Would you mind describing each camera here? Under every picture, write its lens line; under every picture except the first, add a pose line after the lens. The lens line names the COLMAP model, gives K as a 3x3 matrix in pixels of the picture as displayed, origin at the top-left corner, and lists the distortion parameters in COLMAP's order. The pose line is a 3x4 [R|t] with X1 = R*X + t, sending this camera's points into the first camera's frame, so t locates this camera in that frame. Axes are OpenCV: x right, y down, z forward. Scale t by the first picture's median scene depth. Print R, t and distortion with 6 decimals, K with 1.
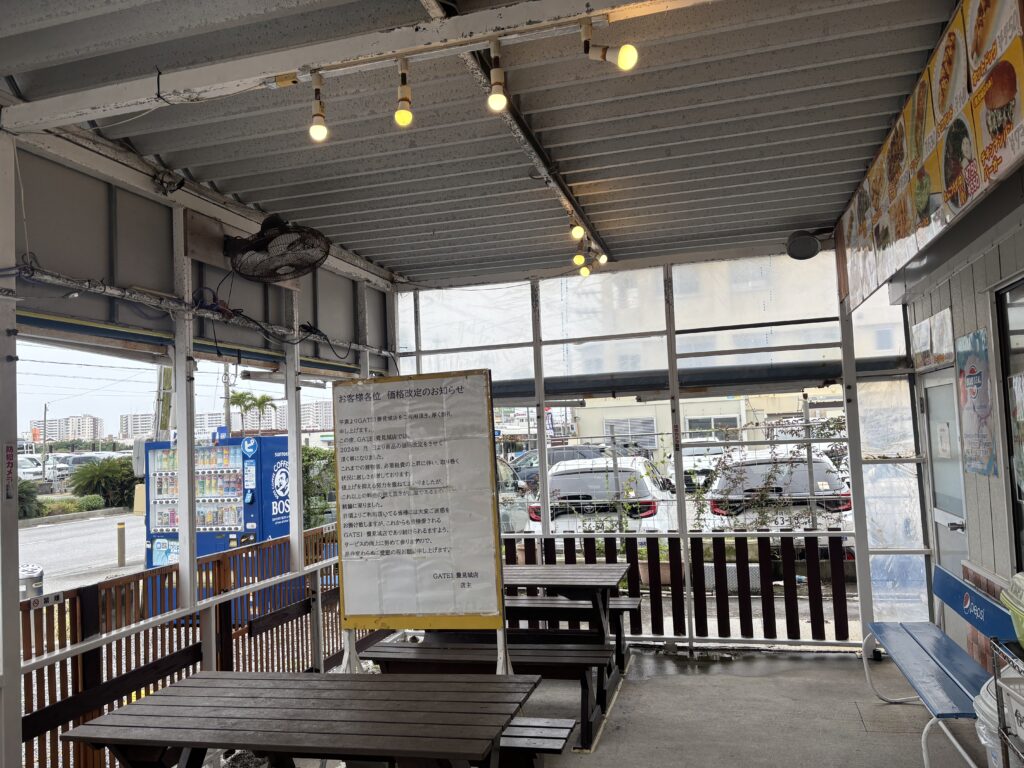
lens RADIAL K [[789.8, 0, 504.9], [0, 789.8, 380.4], [0, 0, 1]] dist [0.022200, -0.025313]
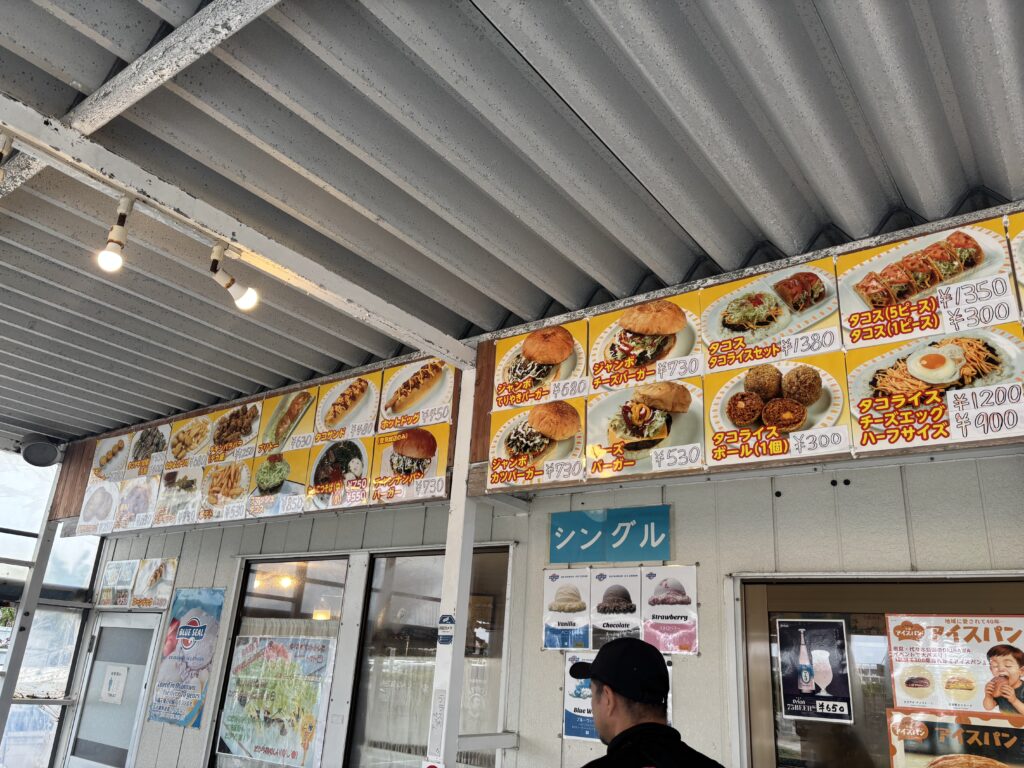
lens RADIAL K [[789.8, 0, 514.8], [0, 789.8, 383.4], [0, 0, 1]] dist [0.022200, -0.025313]
pose [[0.341111, 0.388826, 0.855838, -0.269137], [-0.150816, 0.921286, -0.358450, 0.006982], [-0.927846, -0.006803, 0.372902, 0.133381]]
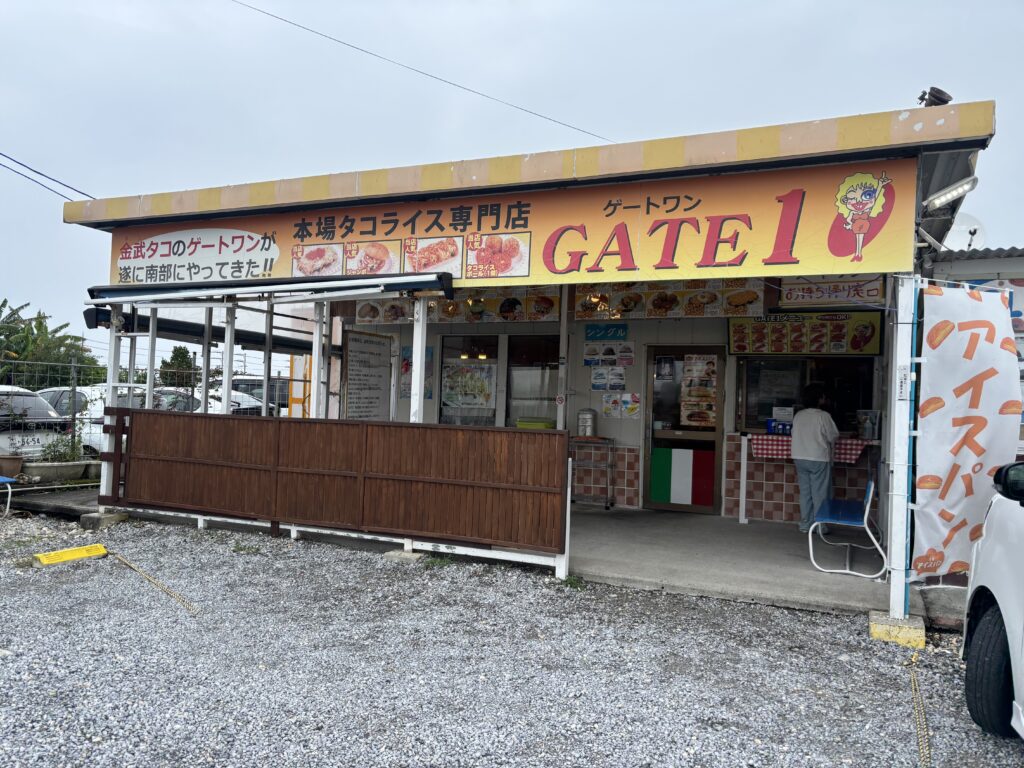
lens RADIAL K [[789.8, 0, 504.9], [0, 789.8, 387.0], [0, 0, 1]] dist [0.022200, -0.025313]
pose [[0.123317, 0.083679, 0.988833, -1.642148], [-0.113452, 0.991094, -0.069721, 0.186589], [-0.985861, -0.103587, 0.131712, 0.269035]]
